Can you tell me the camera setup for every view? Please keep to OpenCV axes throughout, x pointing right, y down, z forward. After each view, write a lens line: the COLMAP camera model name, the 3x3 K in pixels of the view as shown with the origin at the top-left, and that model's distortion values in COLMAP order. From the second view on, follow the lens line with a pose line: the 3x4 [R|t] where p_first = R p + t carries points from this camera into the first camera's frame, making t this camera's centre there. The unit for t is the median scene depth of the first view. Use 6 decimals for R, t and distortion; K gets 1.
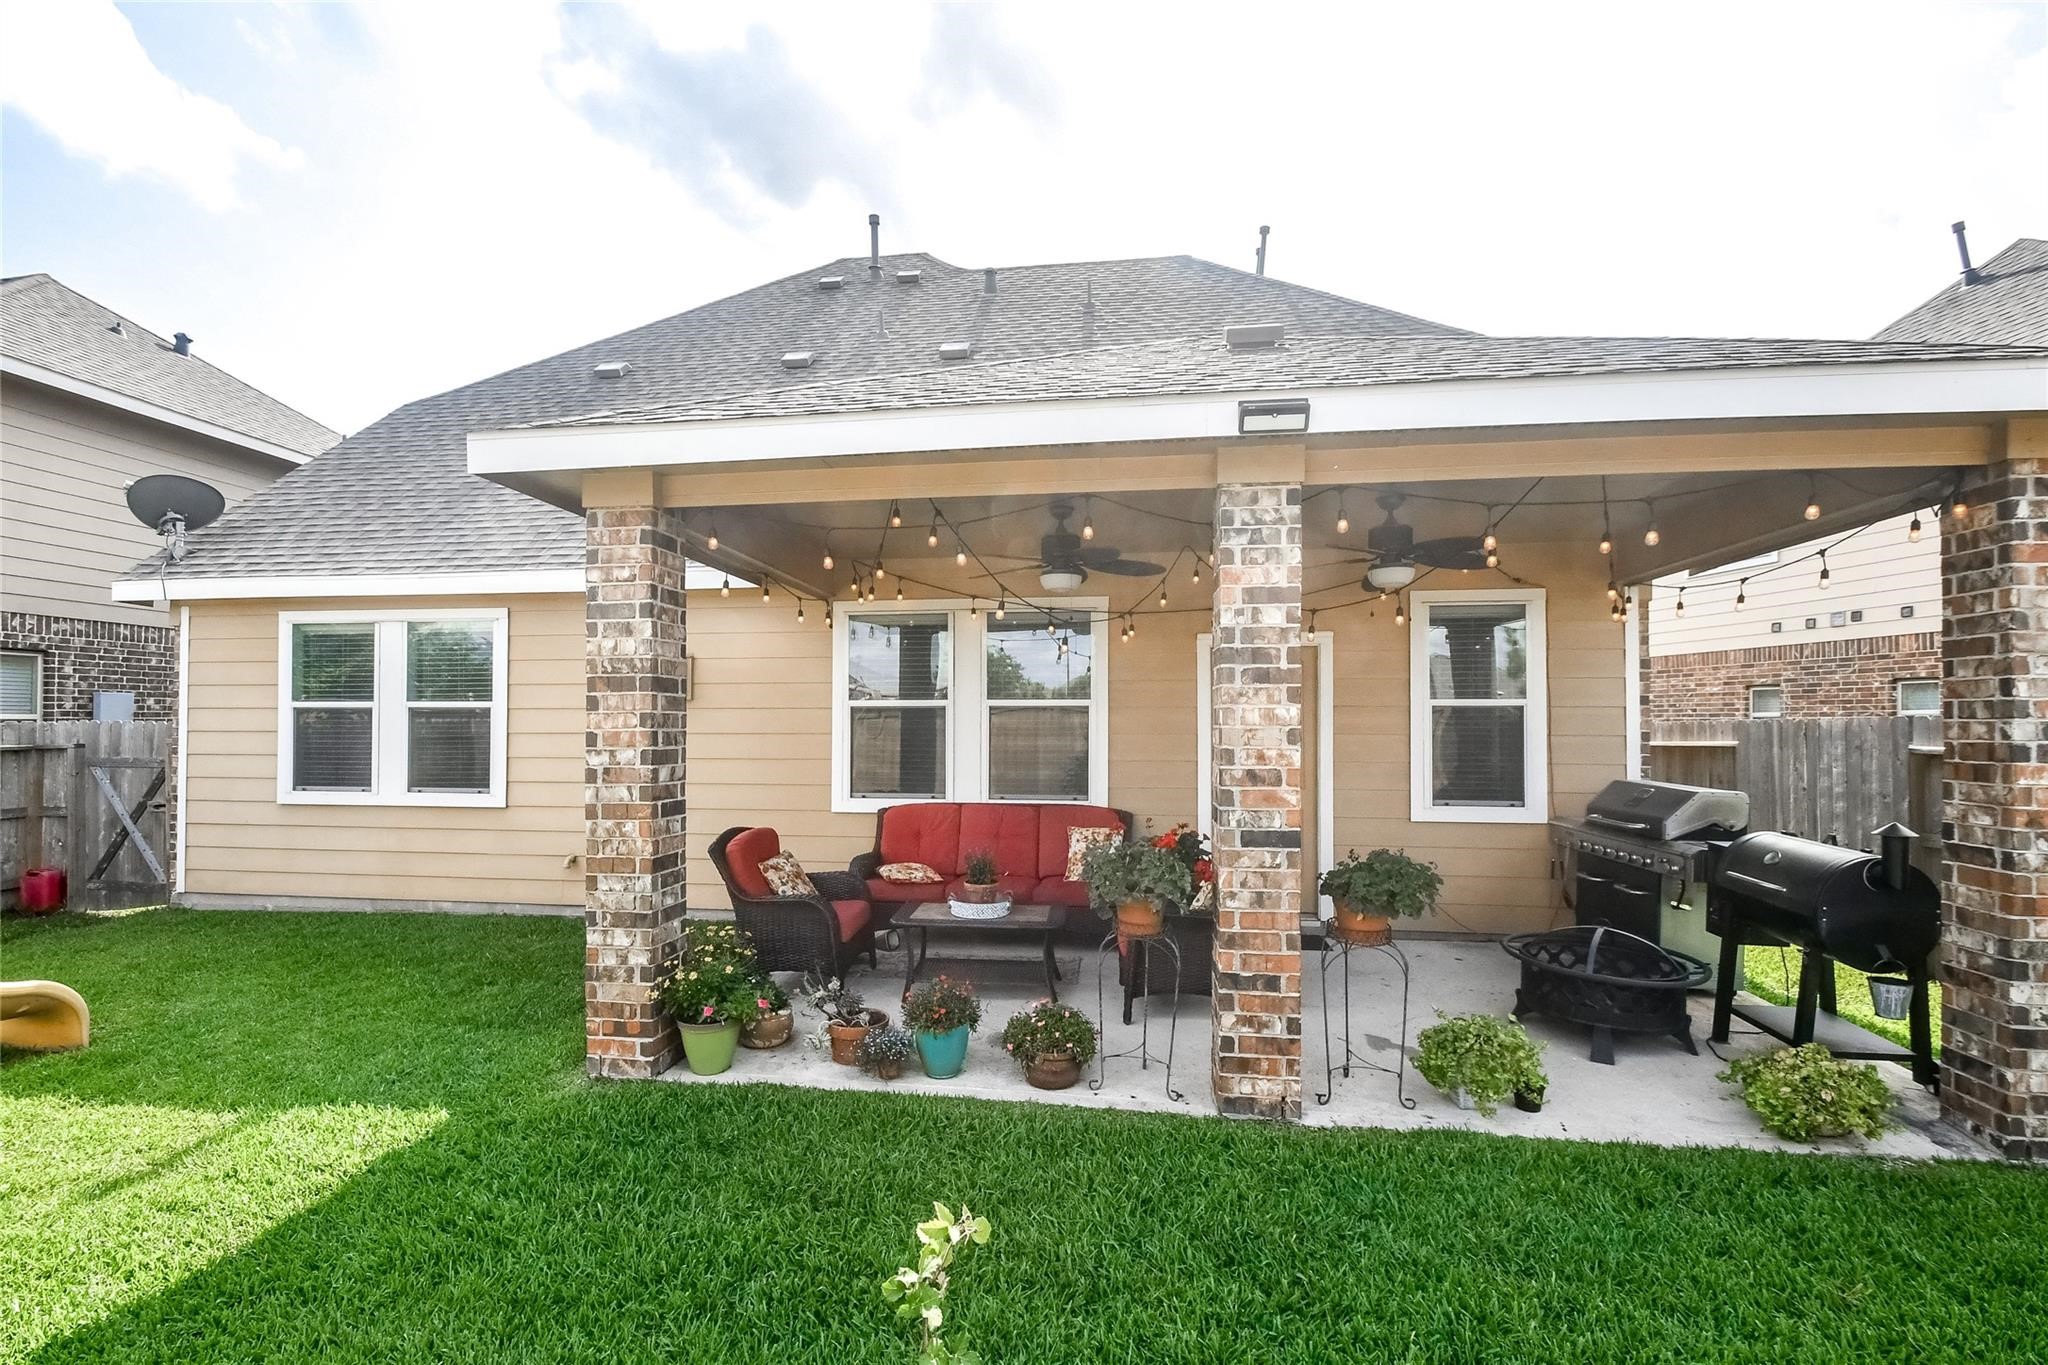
lens RADIAL K [[896.7, 0, 1105.9], [0, 896.7, 772.0], [0, 0, 1]] dist [0.003059, -0.010307]
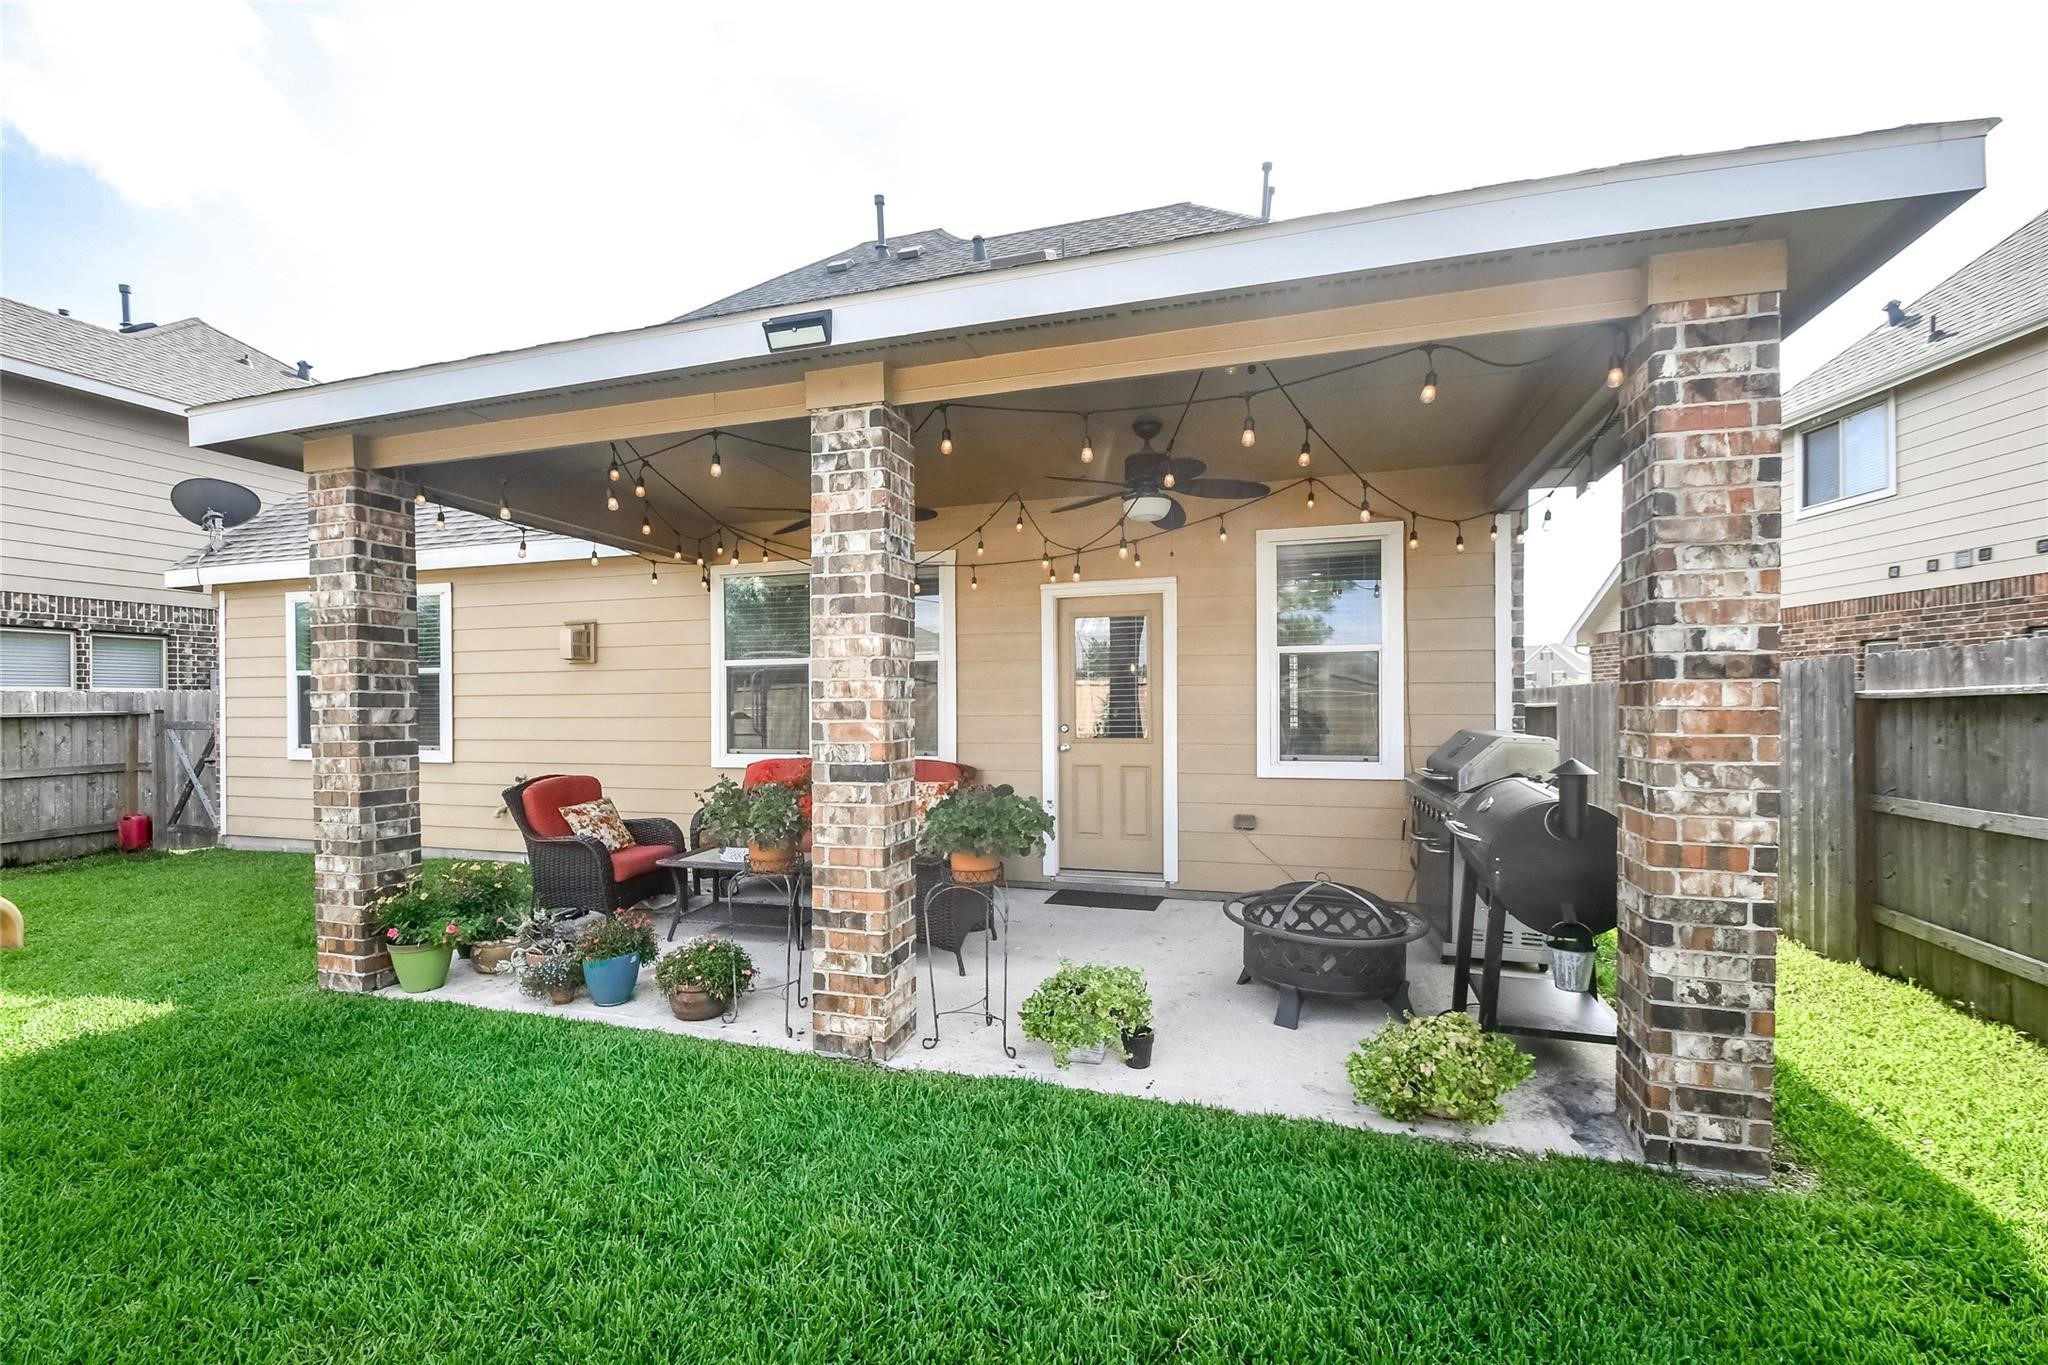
lens RADIAL K [[896.7, 0, 1111.3], [0, 896.7, 768.2], [0, 0, 1]] dist [0.003059, -0.010307]
pose [[0.984857, 0.002890, -0.173343, 0.586042], [-0.000071, 0.999868, 0.016265, 0.049908], [0.173367, -0.016006, 0.984727, 0.085111]]
